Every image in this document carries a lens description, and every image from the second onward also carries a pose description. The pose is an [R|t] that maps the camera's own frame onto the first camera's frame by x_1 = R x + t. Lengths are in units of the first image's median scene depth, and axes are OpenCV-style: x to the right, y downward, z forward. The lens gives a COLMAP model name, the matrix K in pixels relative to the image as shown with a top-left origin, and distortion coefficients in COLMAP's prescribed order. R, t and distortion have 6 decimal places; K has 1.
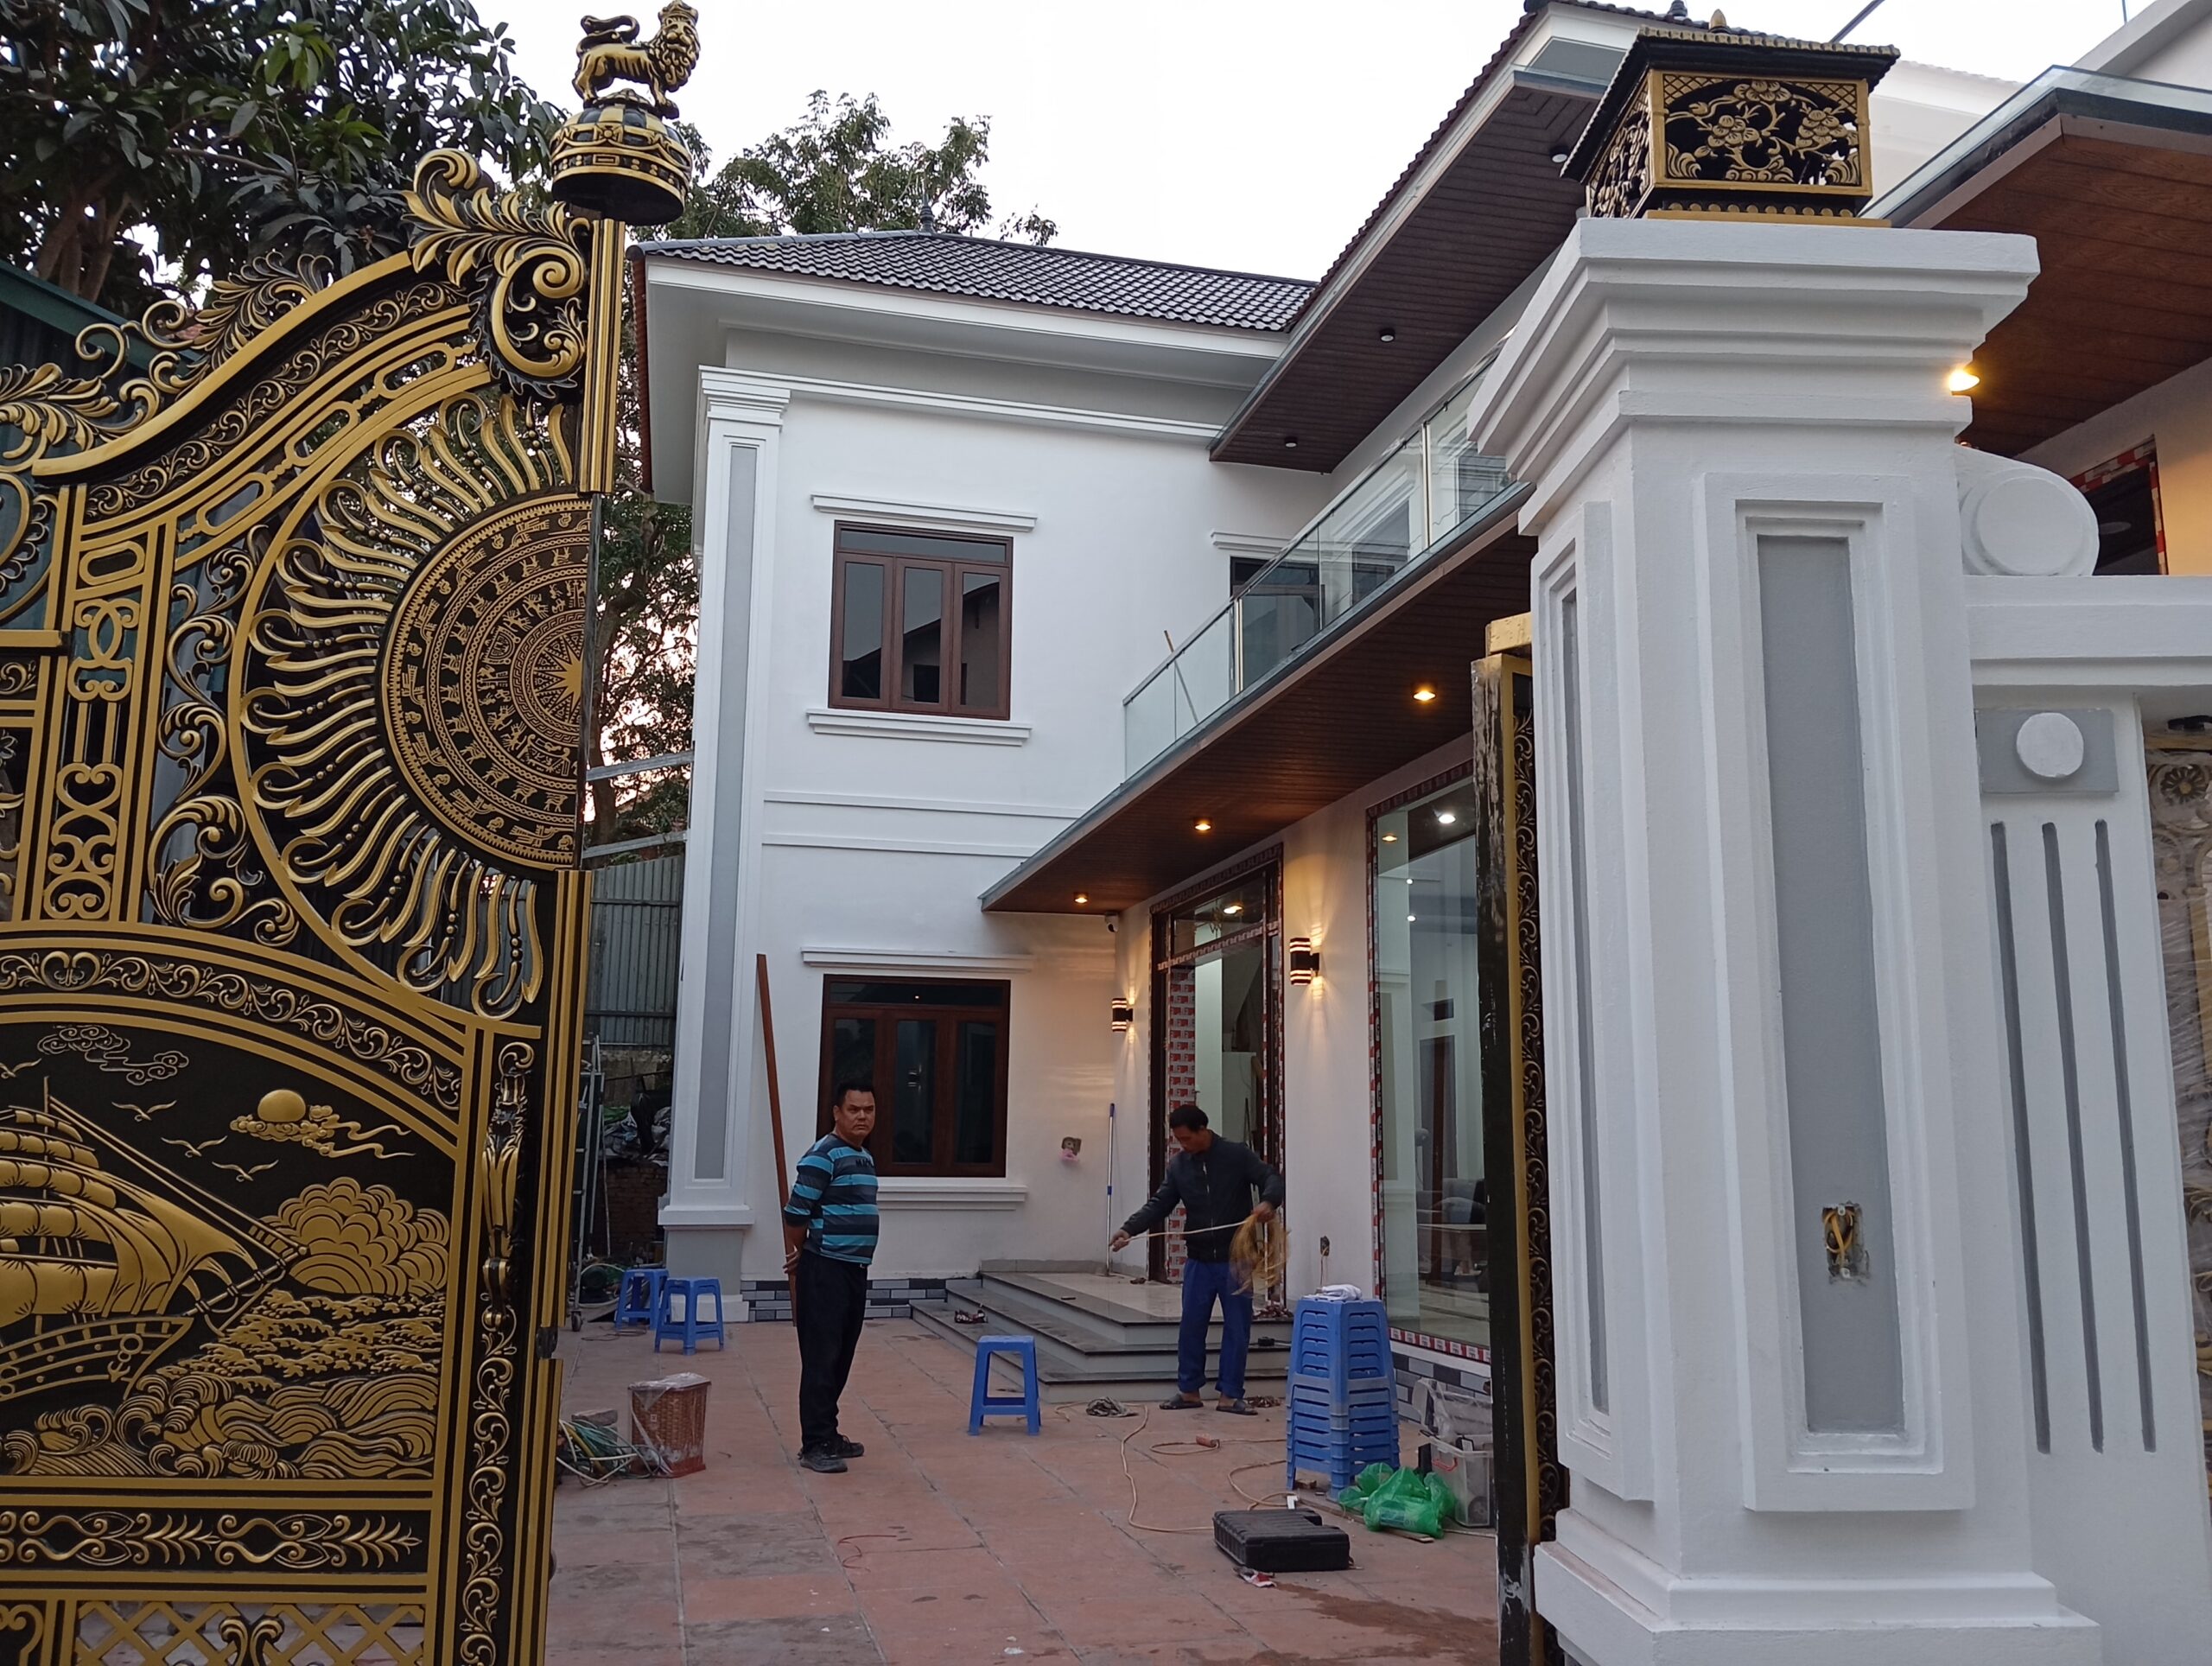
lens RADIAL K [[1799.5, 0, 1109.9], [0, 1799.5, 842.7], [0, 0, 1]] dist [0.093159, -0.174060]
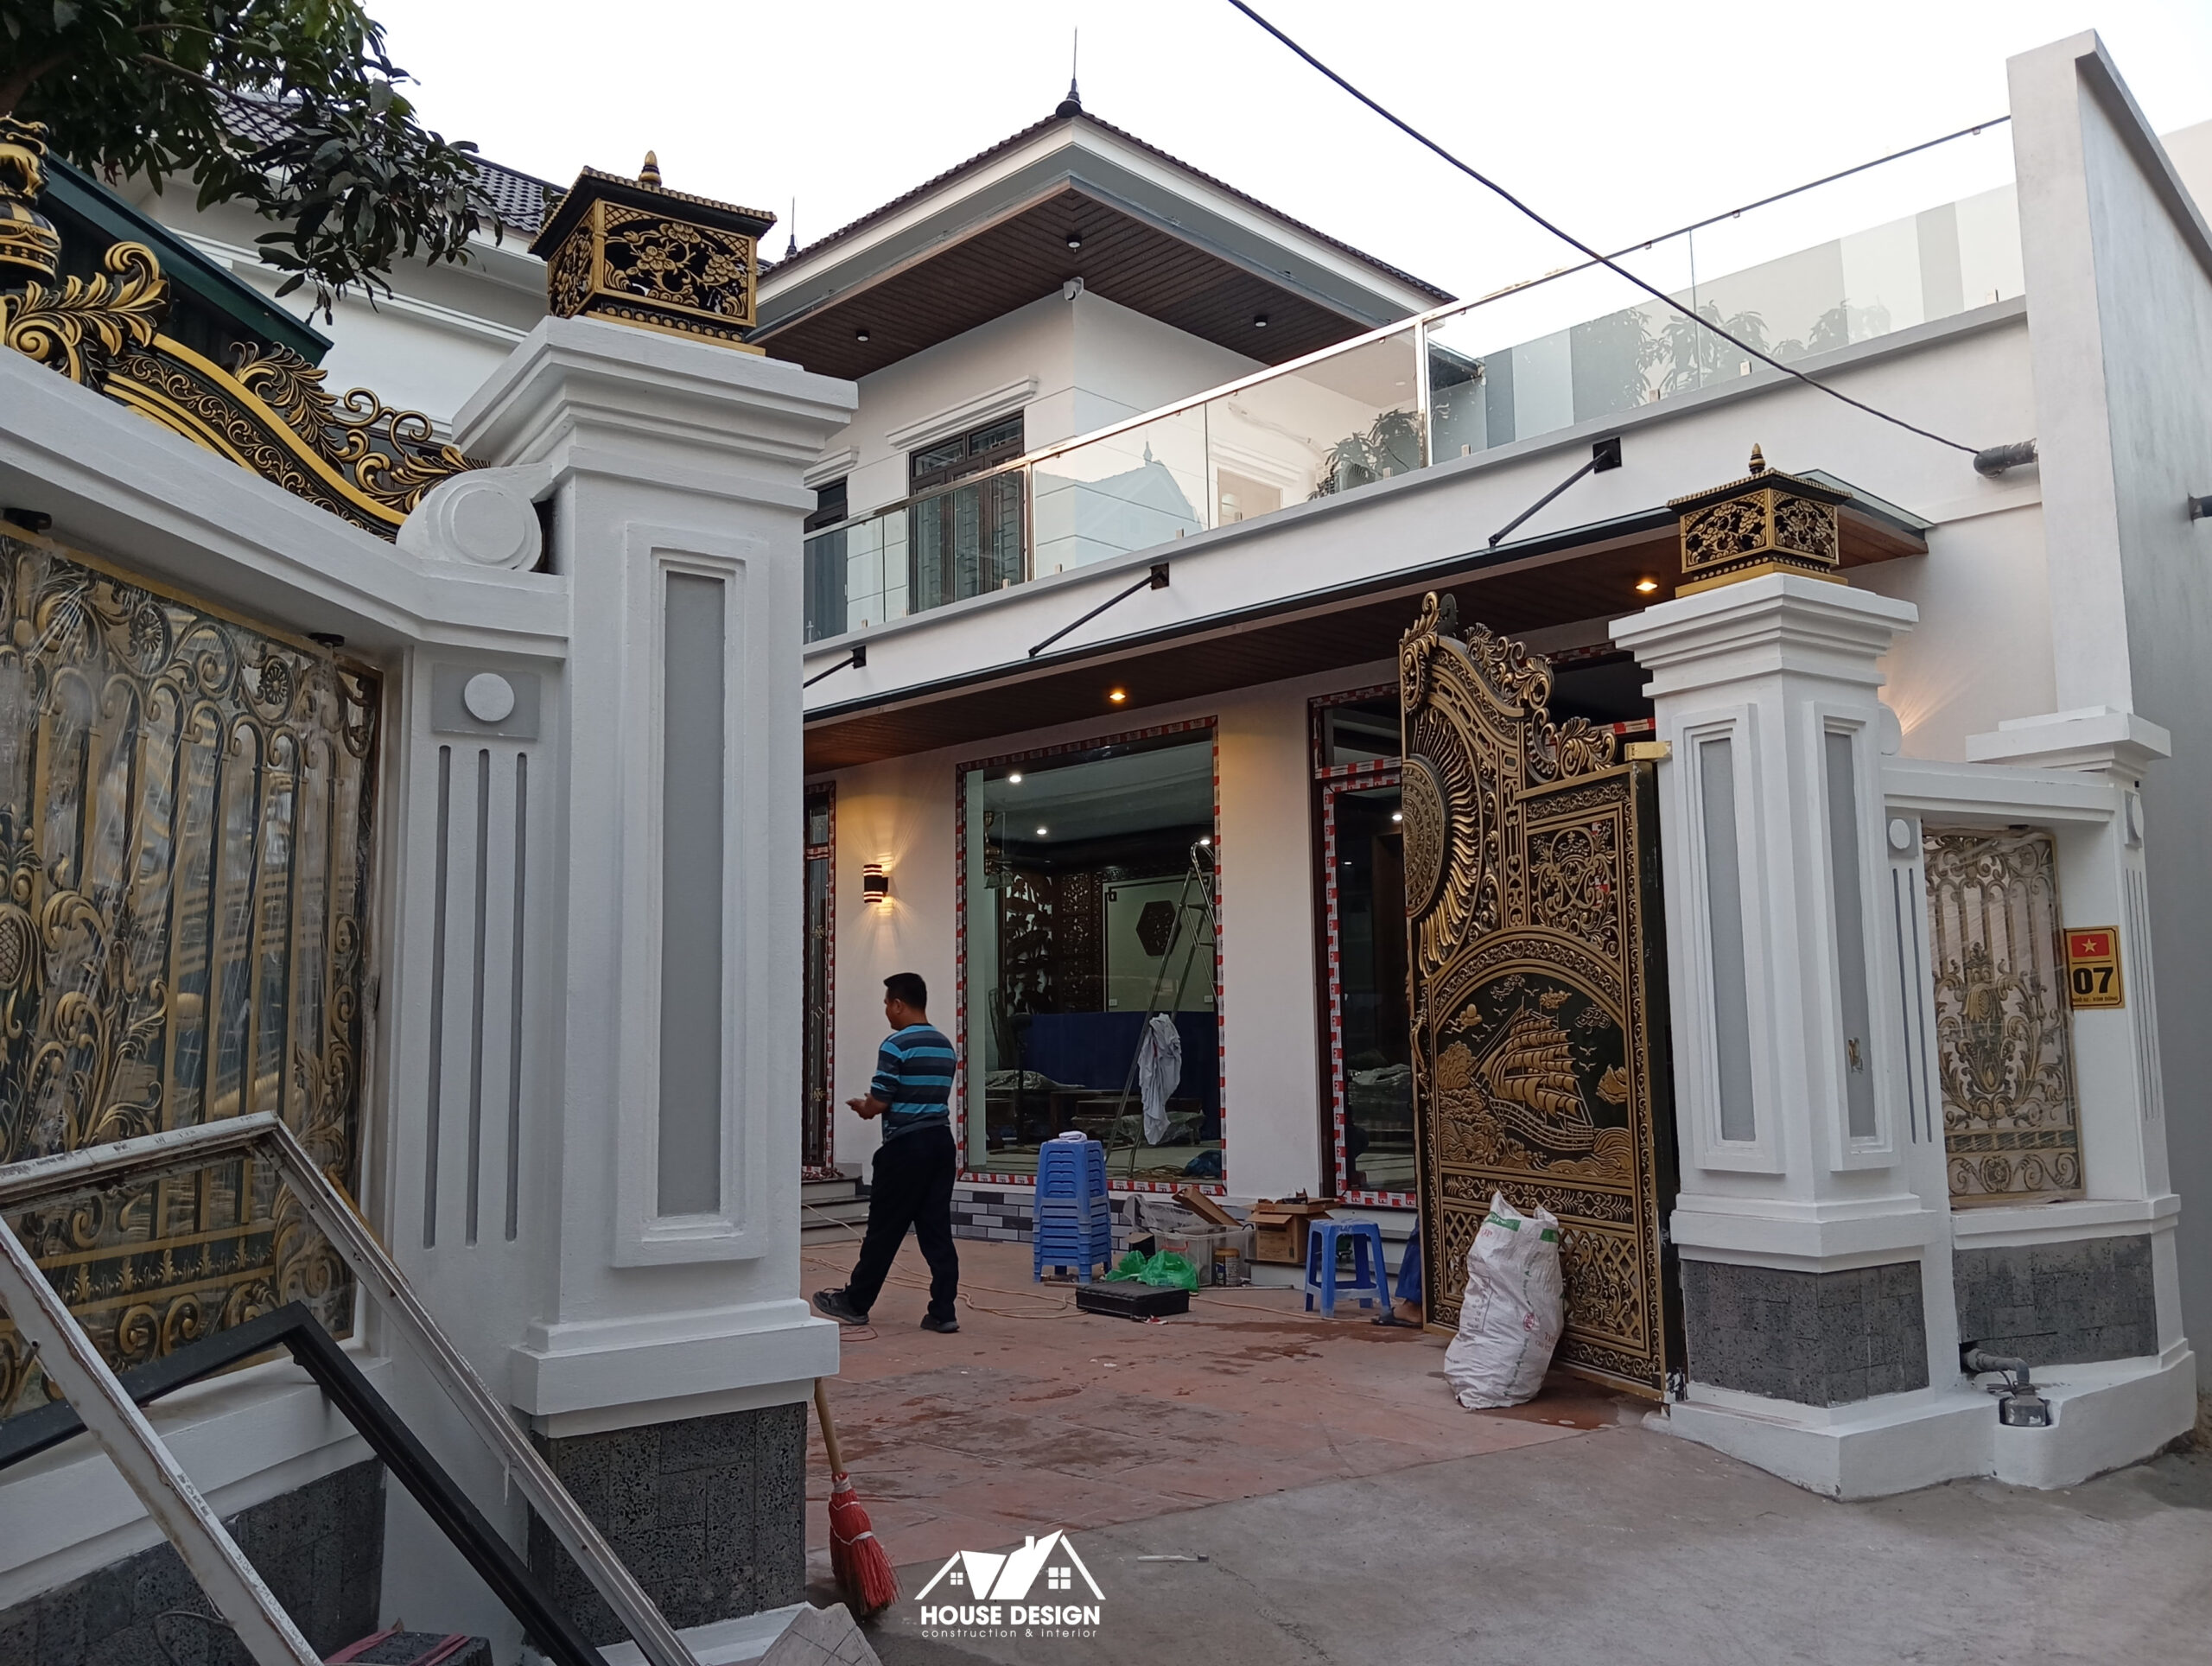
lens RADIAL K [[1799.5, 0, 1109.9], [0, 1799.5, 842.7], [0, 0, 1]] dist [0.093159, -0.174060]
pose [[0.853351, 0.038038, 0.519948, -1.306339], [-0.066496, 0.997130, 0.036188, -0.052162], [-0.517079, -0.065456, 0.853431, -0.358292]]
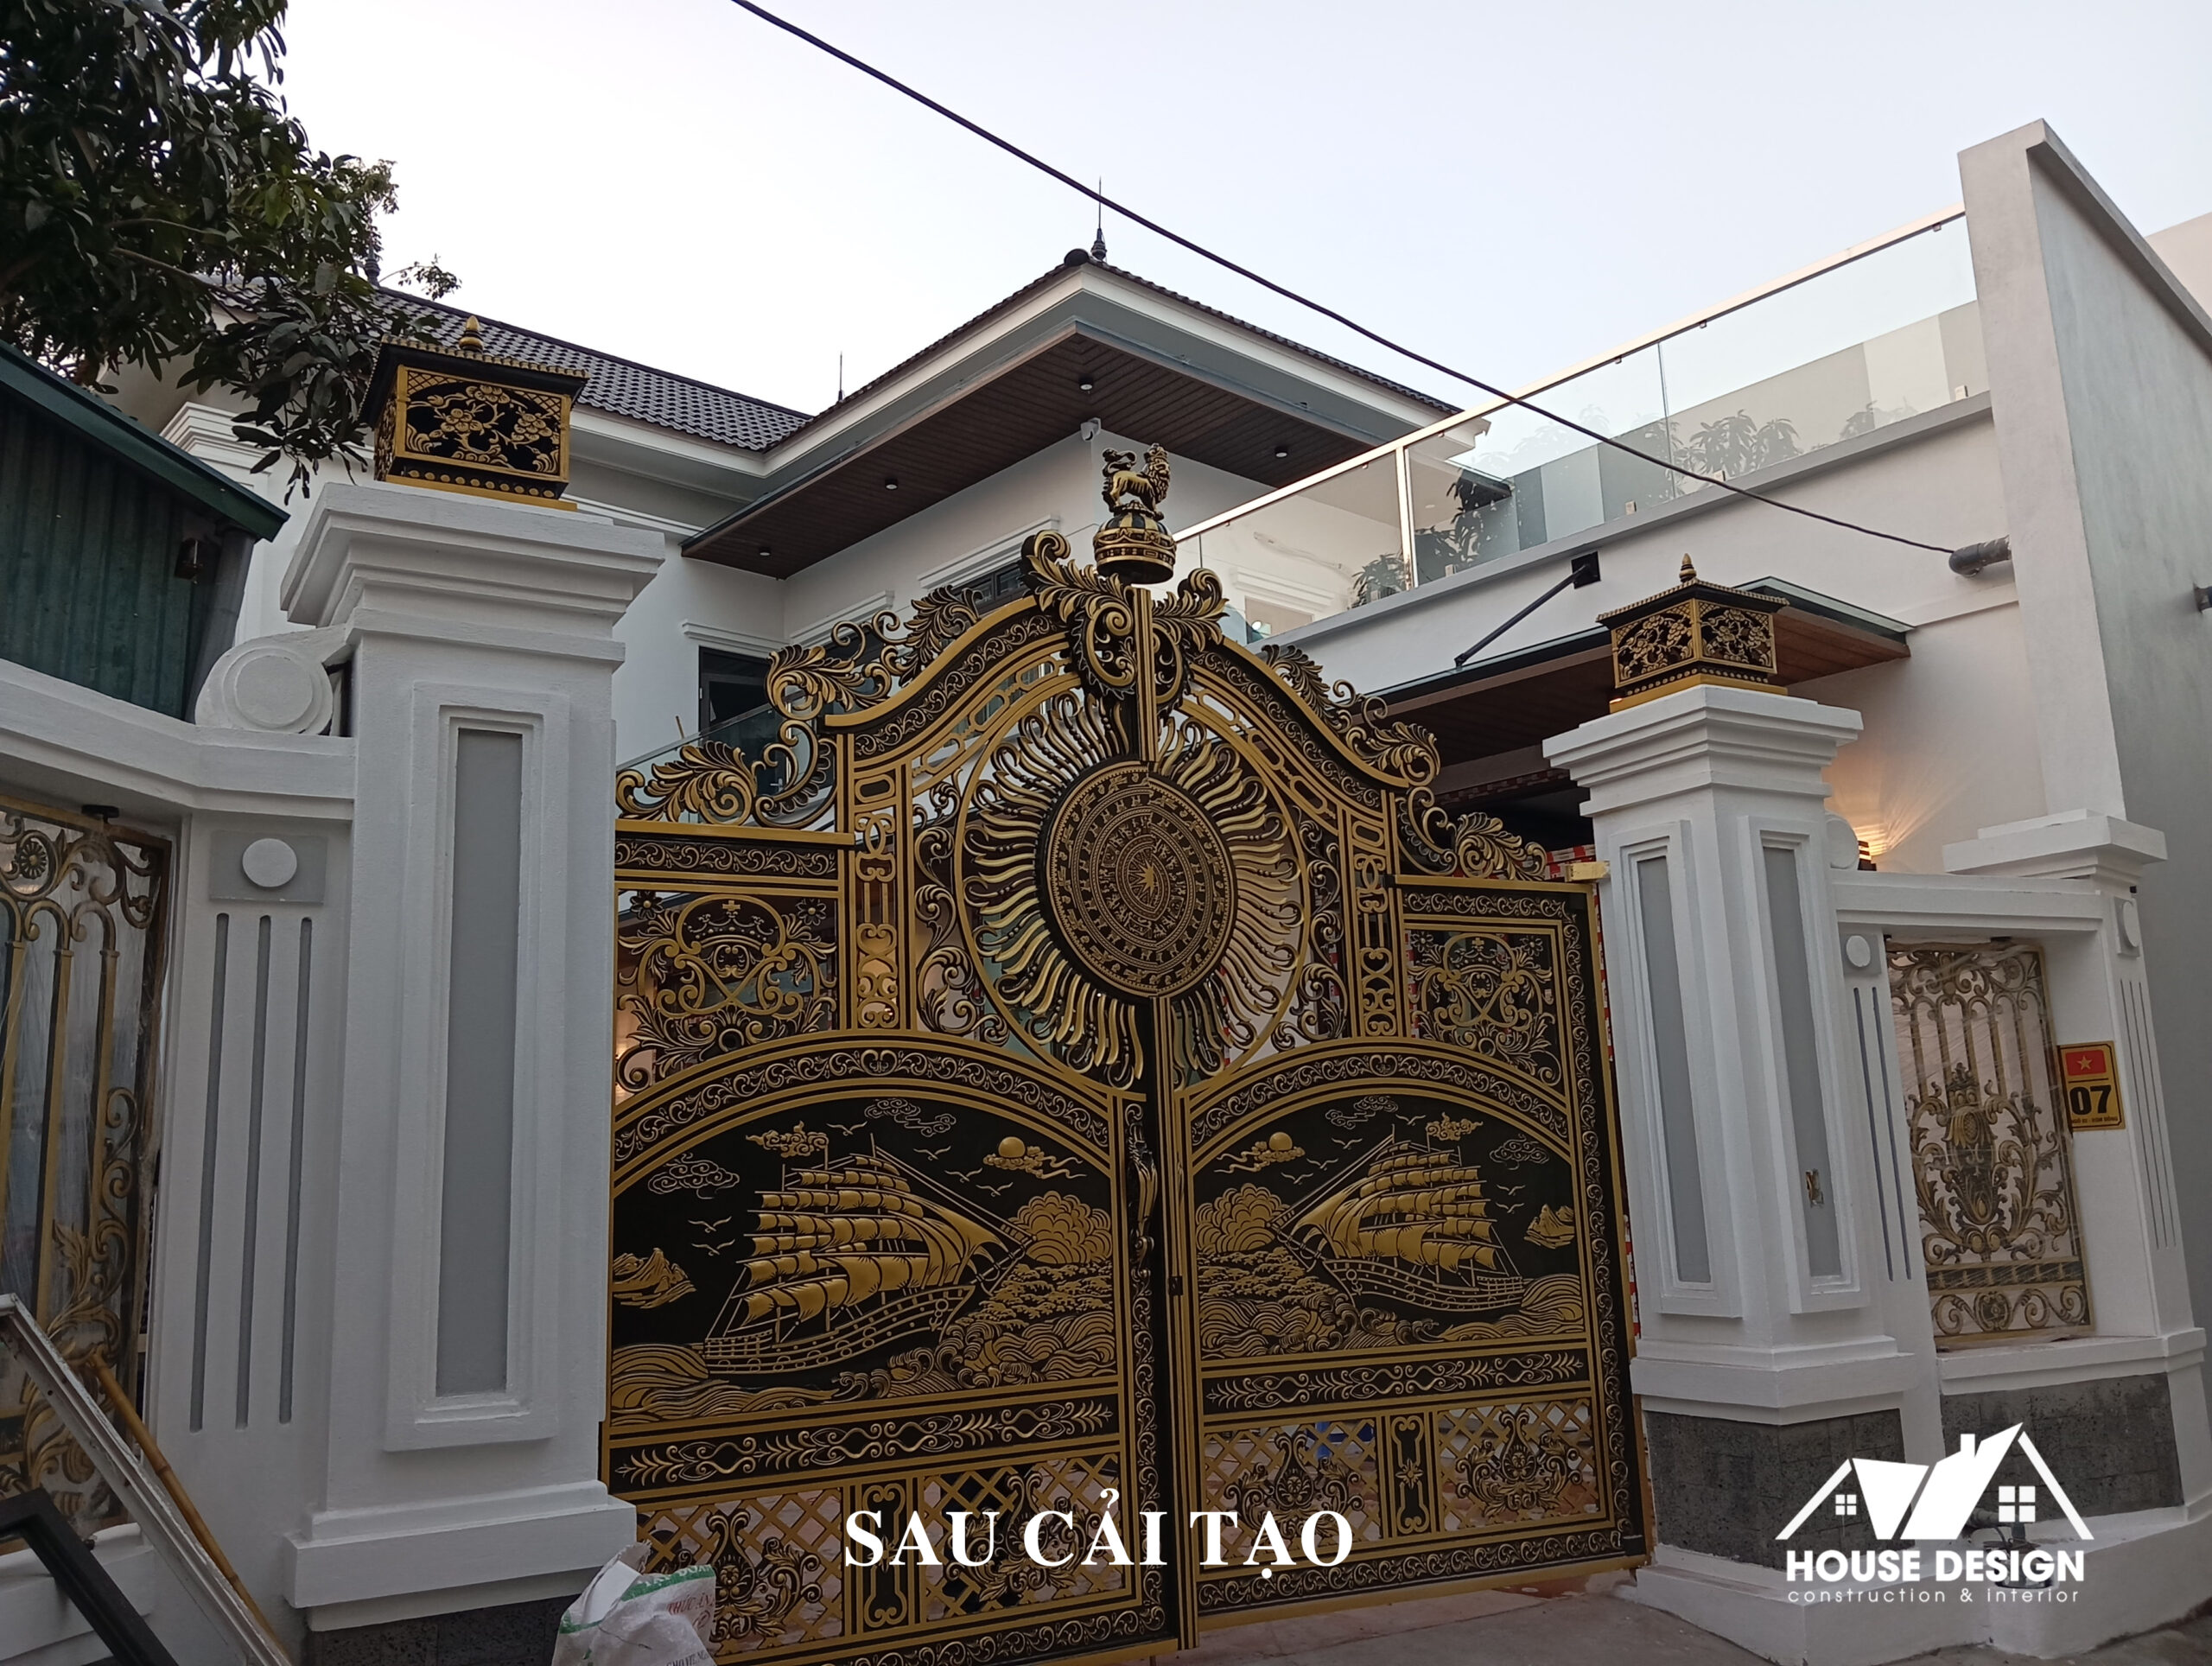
lens RADIAL K [[1799.5, 0, 1109.9], [0, 1799.5, 842.7], [0, 0, 1]] dist [0.093159, -0.174060]
pose [[0.884687, 0.046380, 0.463872, -1.108728], [-0.035459, 0.998851, -0.032243, -0.070930], [-0.464834, 0.012077, 0.885315, -0.421862]]
